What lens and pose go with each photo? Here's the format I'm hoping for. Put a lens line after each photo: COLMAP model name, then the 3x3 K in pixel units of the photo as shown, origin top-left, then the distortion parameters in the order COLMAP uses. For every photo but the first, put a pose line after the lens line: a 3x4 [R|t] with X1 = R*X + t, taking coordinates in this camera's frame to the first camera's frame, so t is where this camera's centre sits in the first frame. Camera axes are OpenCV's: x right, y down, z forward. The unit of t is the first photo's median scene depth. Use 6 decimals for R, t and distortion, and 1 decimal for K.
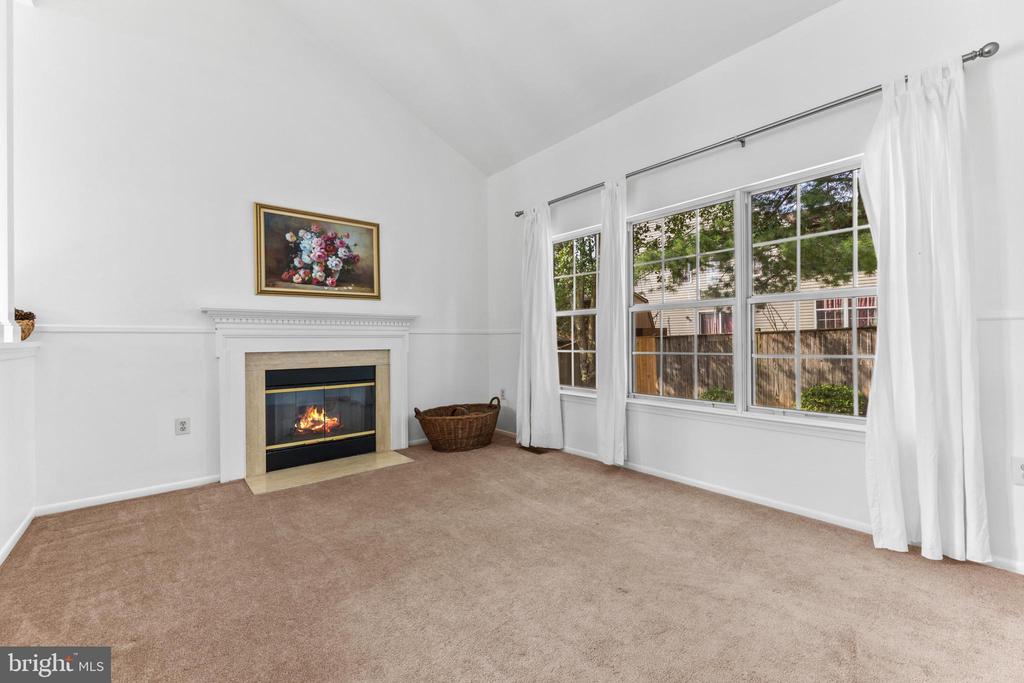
lens RADIAL K [[416.1, 0, 512.0], [0, 416.1, 341.5], [0, 0, 1]] dist [-0.006562, 0.000024]
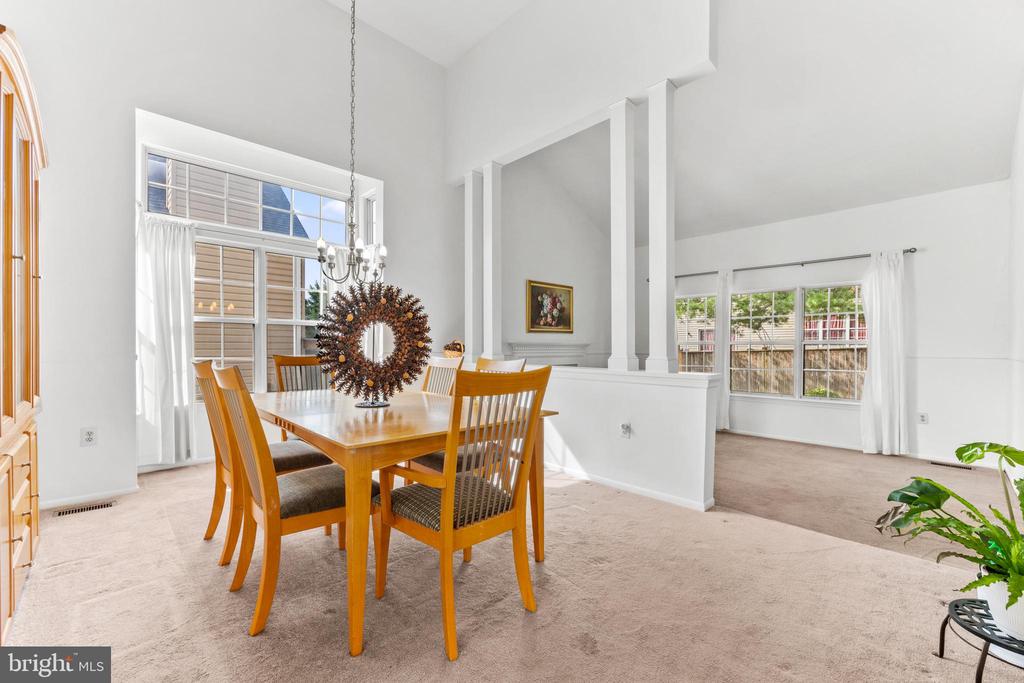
lens RADIAL K [[431.2, 0, 506.9], [0, 431.2, 354.6], [0, 0, 1]] dist [-0.014728, 0.000358]
pose [[0.997795, 0.012244, 0.065236, -0.787267], [-0.012991, 0.999855, 0.011038, -0.038962], [-0.065091, -0.011862, 0.997809, -0.767589]]
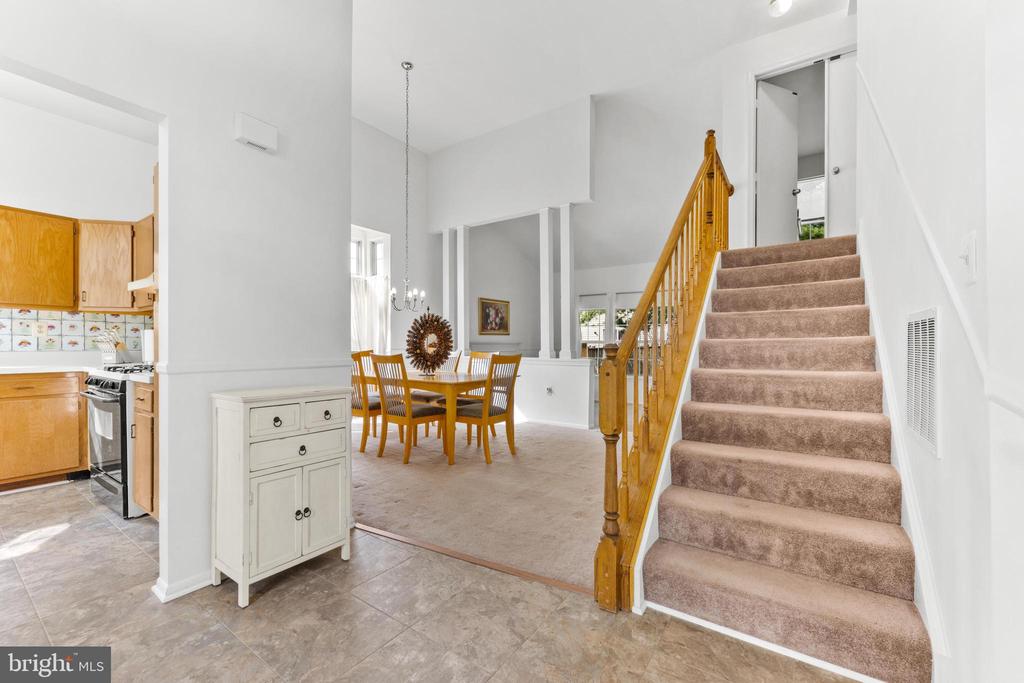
lens RADIAL K [[428.6, 0, 508.9], [0, 428.6, 343.8], [0, 0, 1]] dist [0.012059, -0.000149]
pose [[0.967374, 0.013119, 0.253013, -1.046407], [-0.010871, 0.999888, -0.010280, -0.035158], [-0.253119, 0.007194, 0.967408, -1.440350]]
